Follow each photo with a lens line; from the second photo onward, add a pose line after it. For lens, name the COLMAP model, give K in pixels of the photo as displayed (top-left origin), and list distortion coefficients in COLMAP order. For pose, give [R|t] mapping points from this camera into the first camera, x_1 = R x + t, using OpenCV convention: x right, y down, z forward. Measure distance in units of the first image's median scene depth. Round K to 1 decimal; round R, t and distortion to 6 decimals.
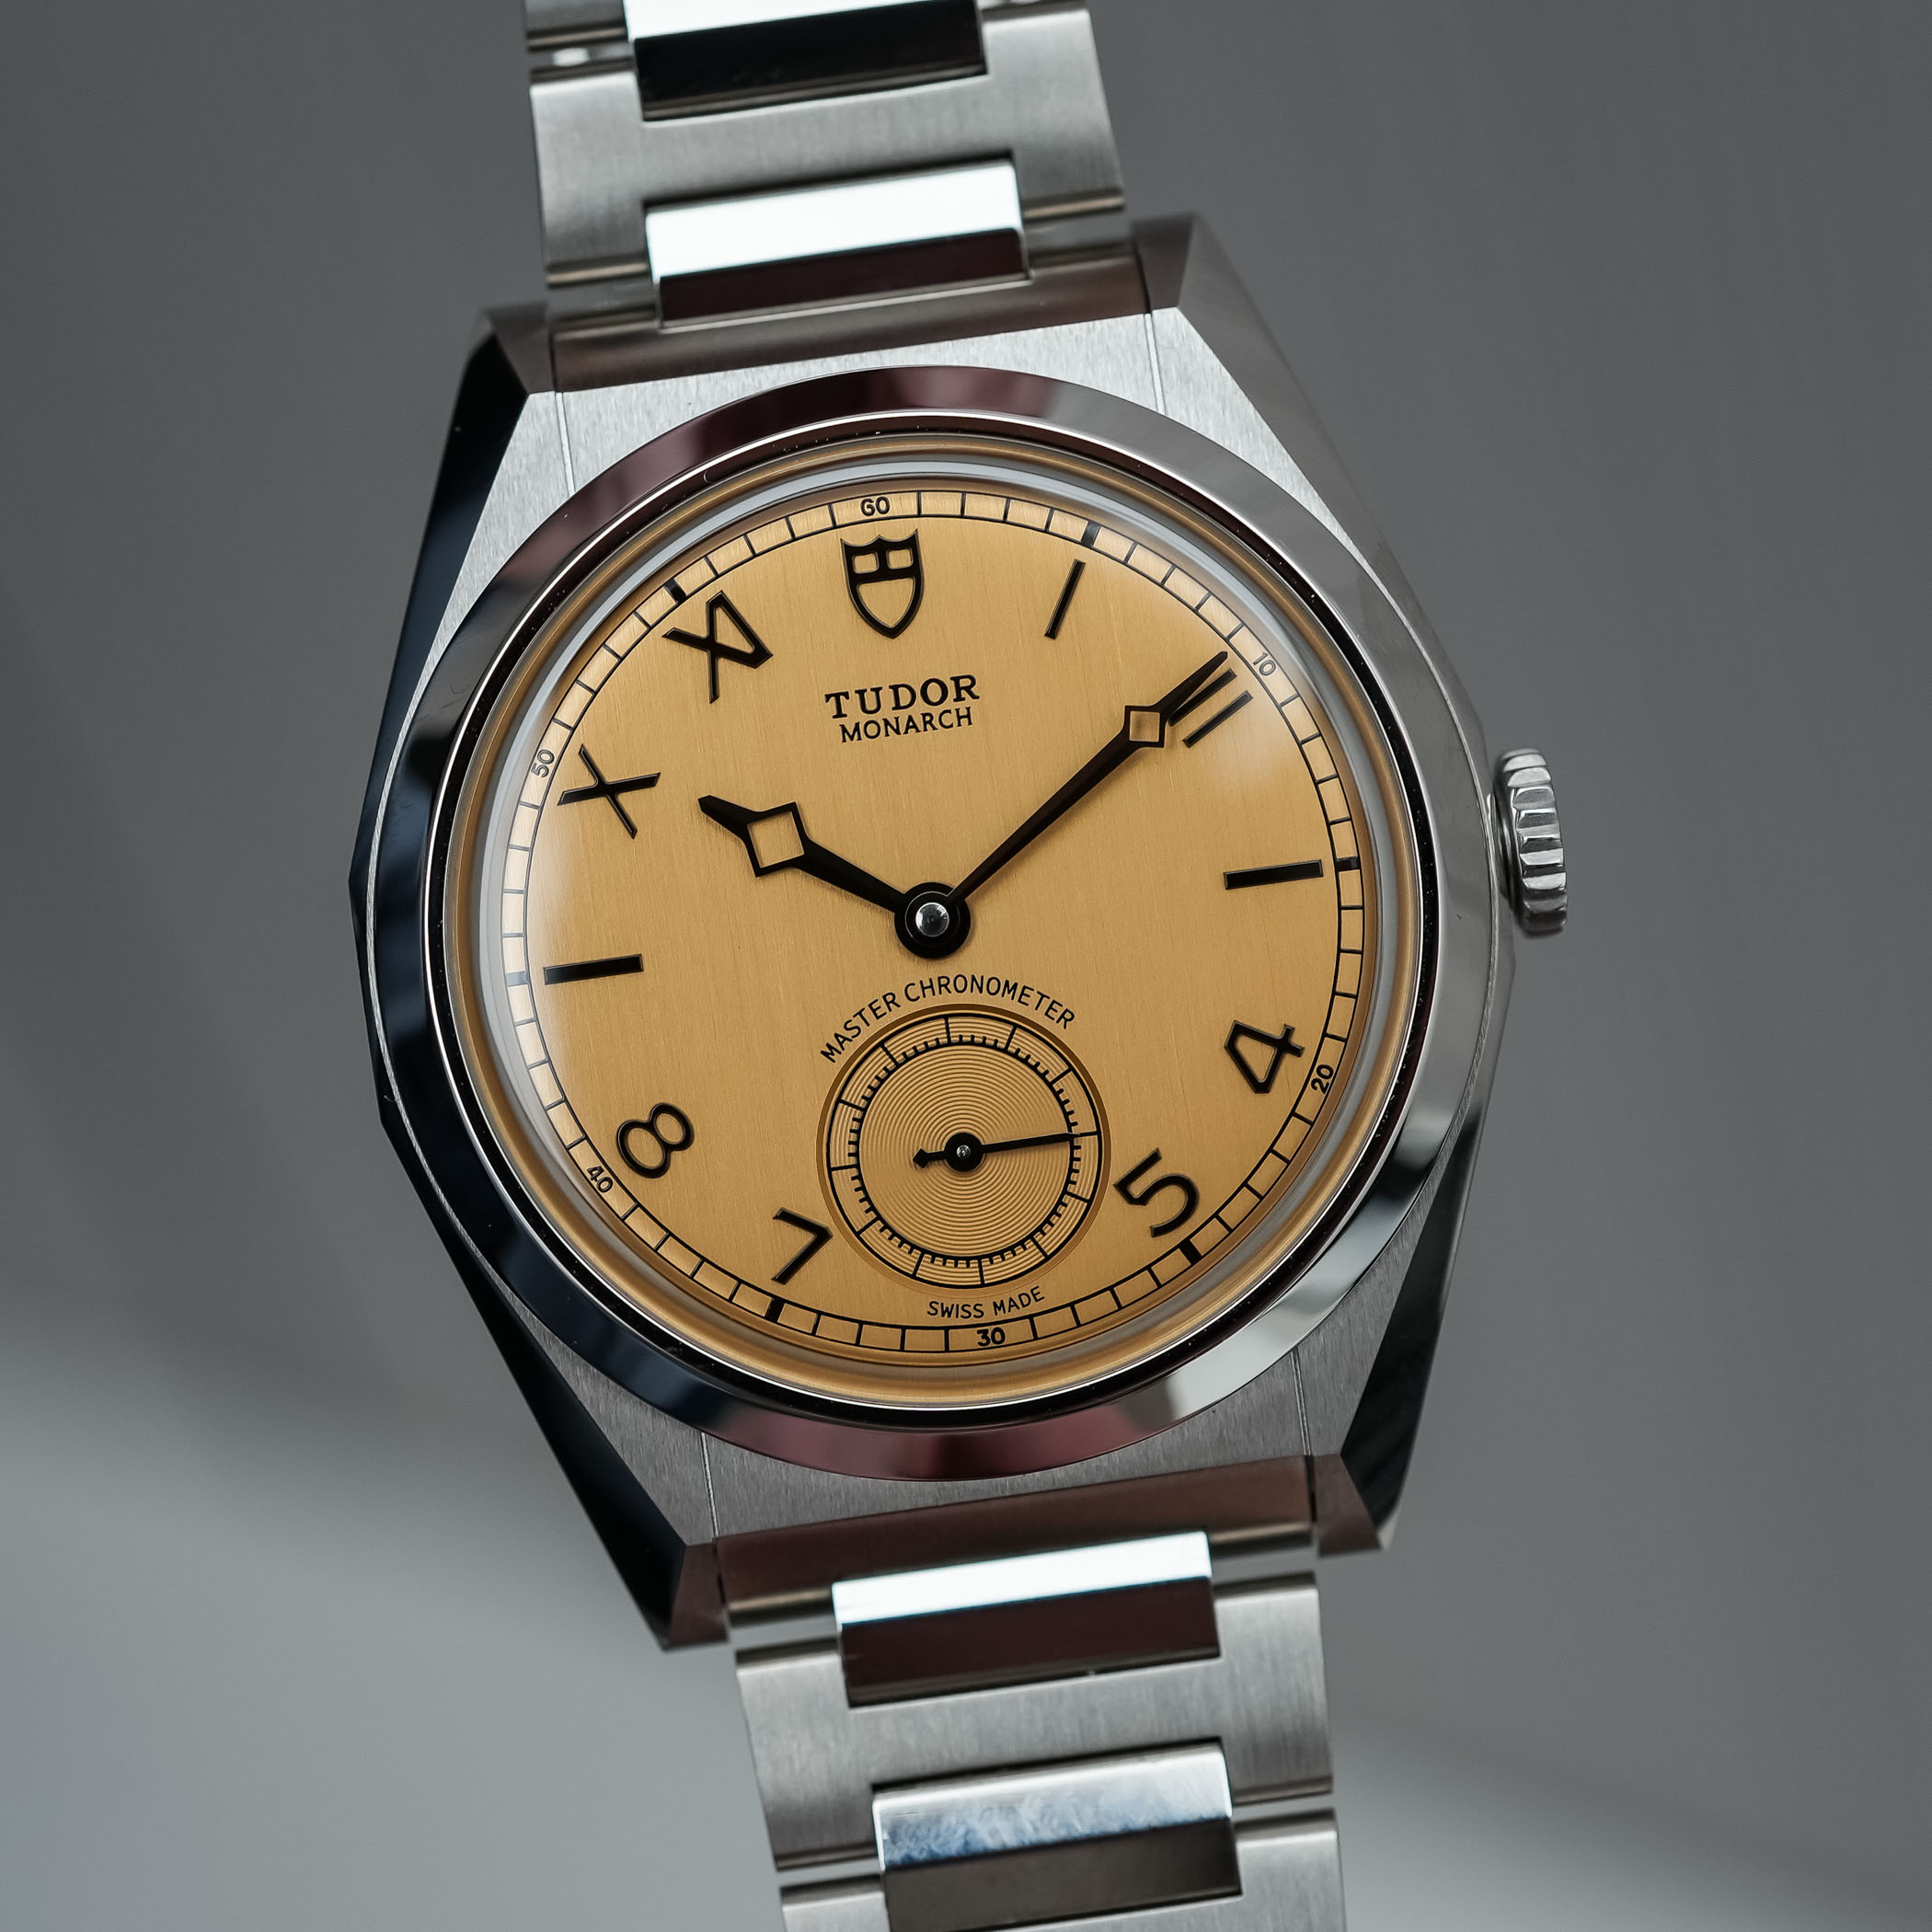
lens RADIAL K [[6325.7, 0, 954.6], [0, 6325.7, 1047.3], [0, 0, 1]] dist [0.185512, 0.000000]
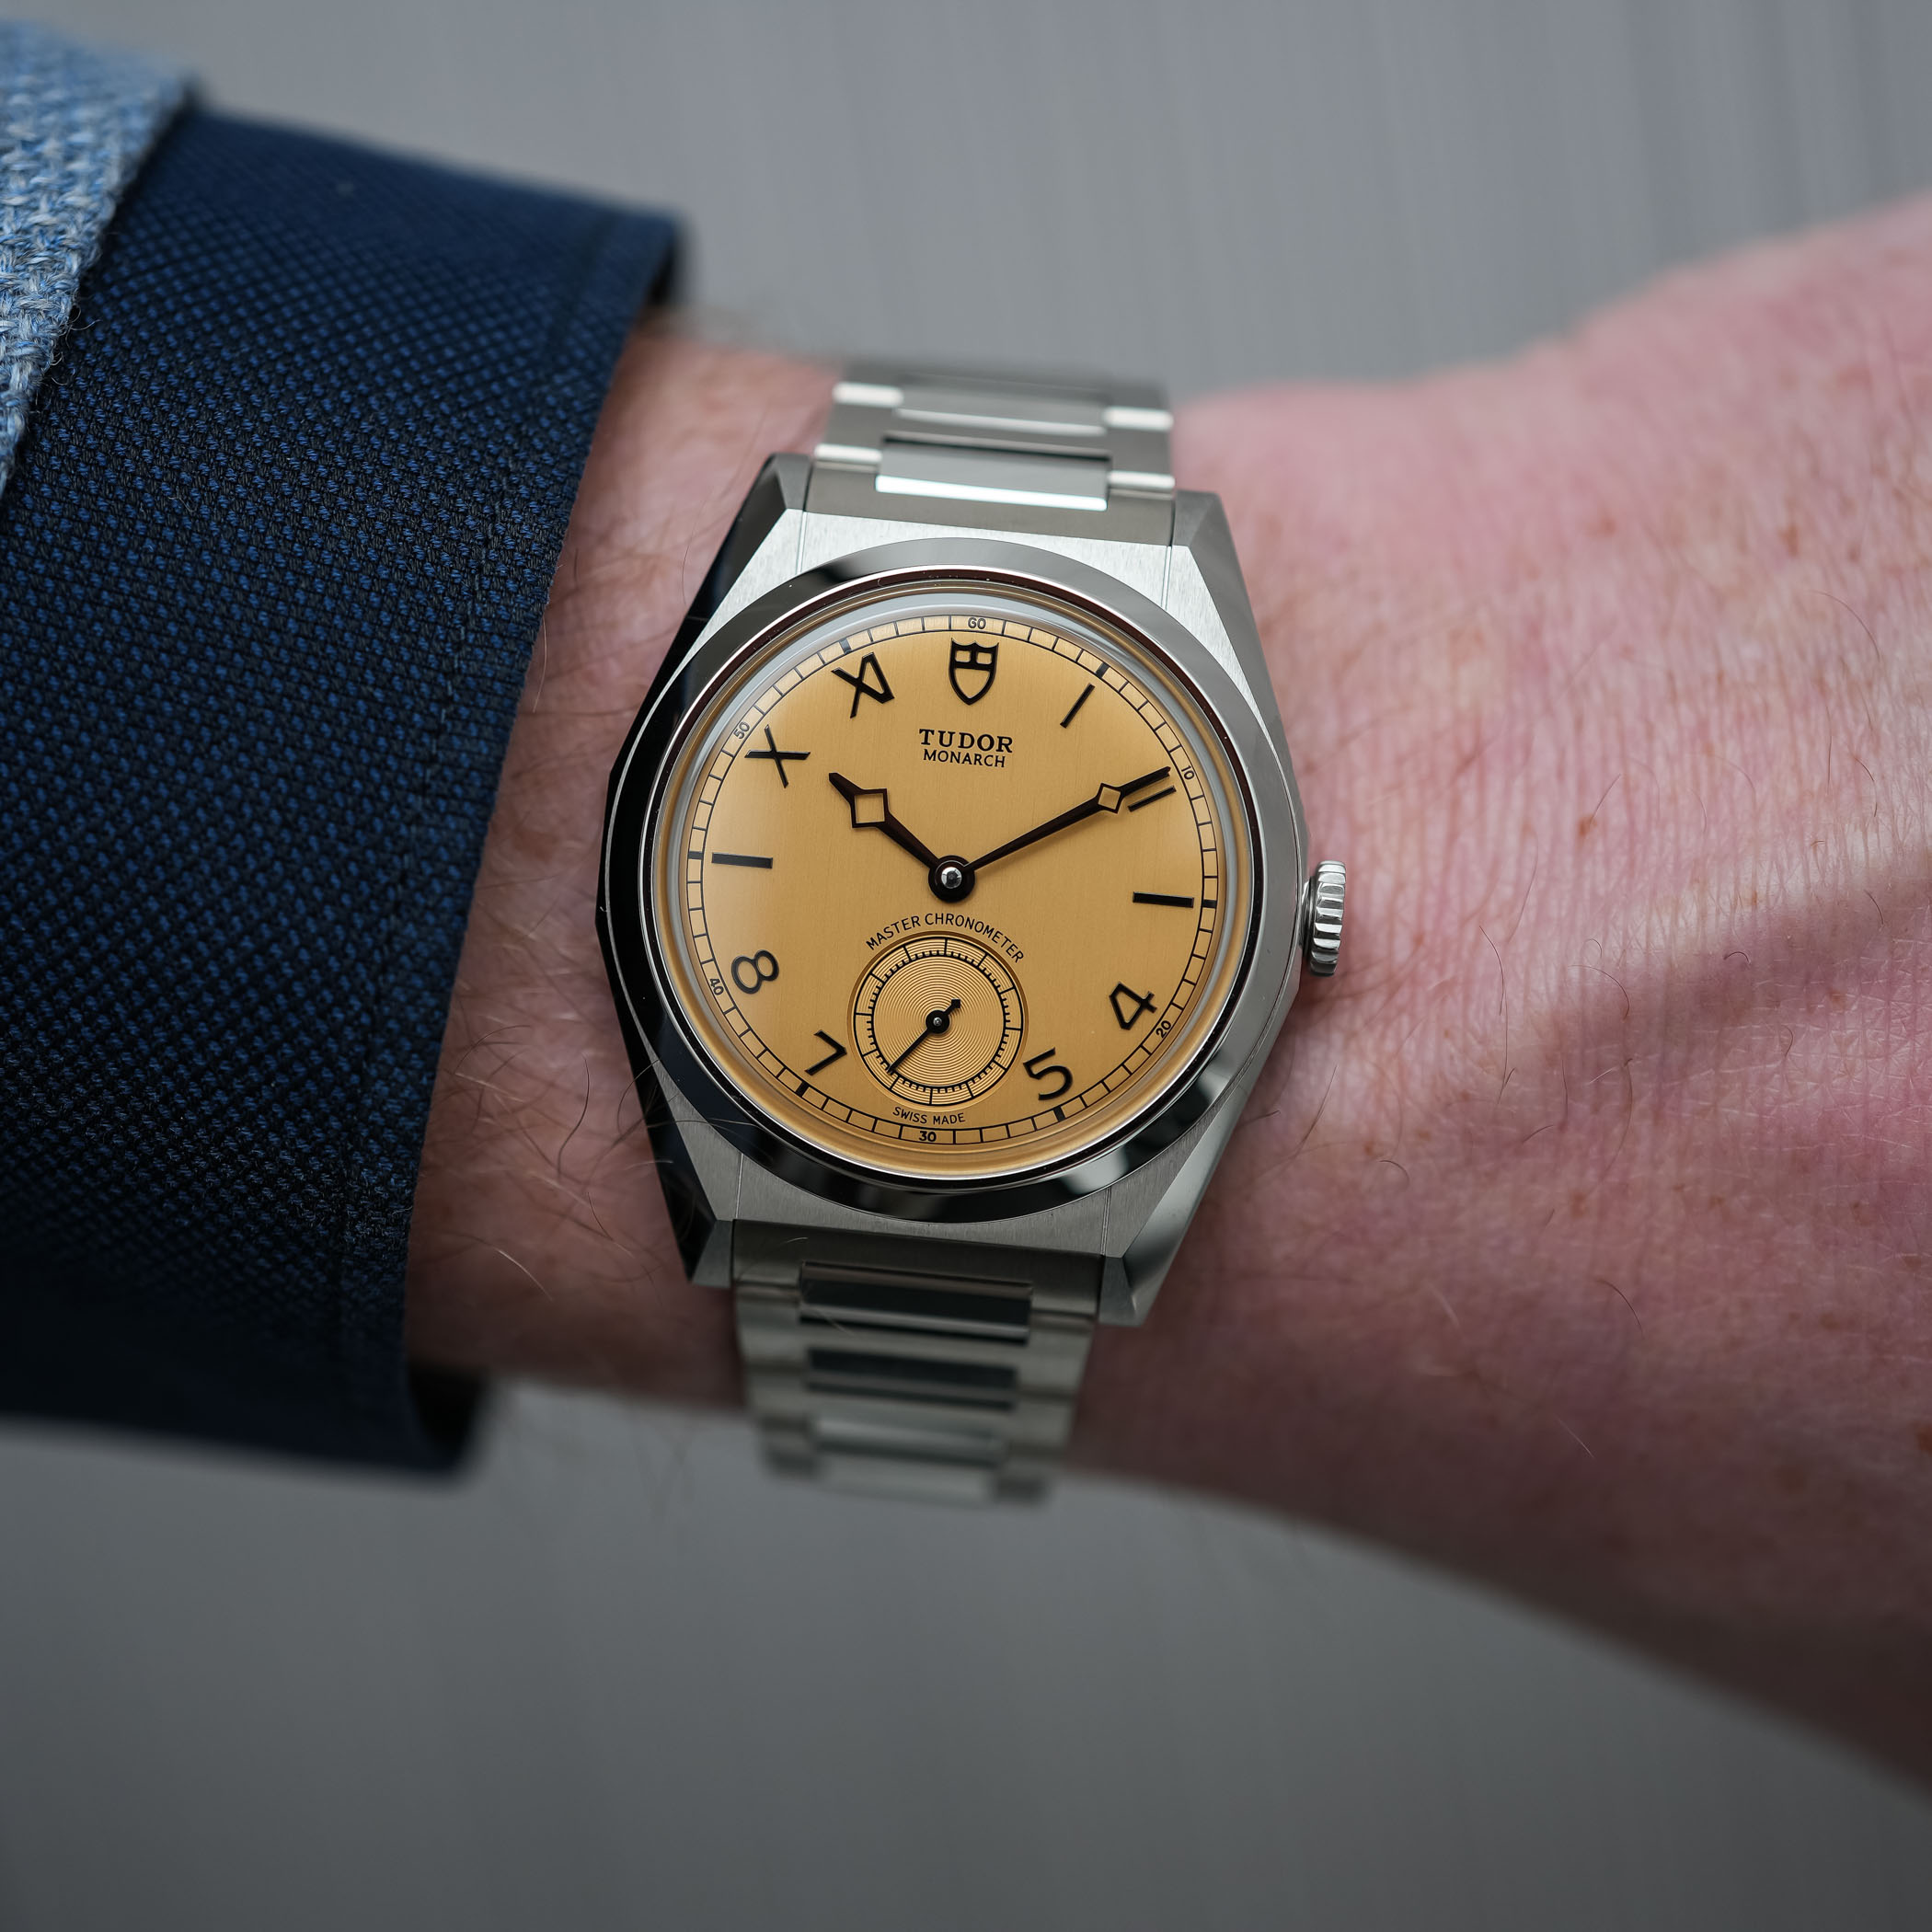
lens RADIAL K [[6325.7, 0, 976.4], [0, 6325.7, 959.2], [0, 0, 1]] dist [0.185512, 0.000000]
pose [[0.971348, 0.229809, -0.060584, 0.105647], [-0.230563, 0.973041, -0.005675, 0.007752], [0.057647, 0.019481, 0.998147, -0.620283]]
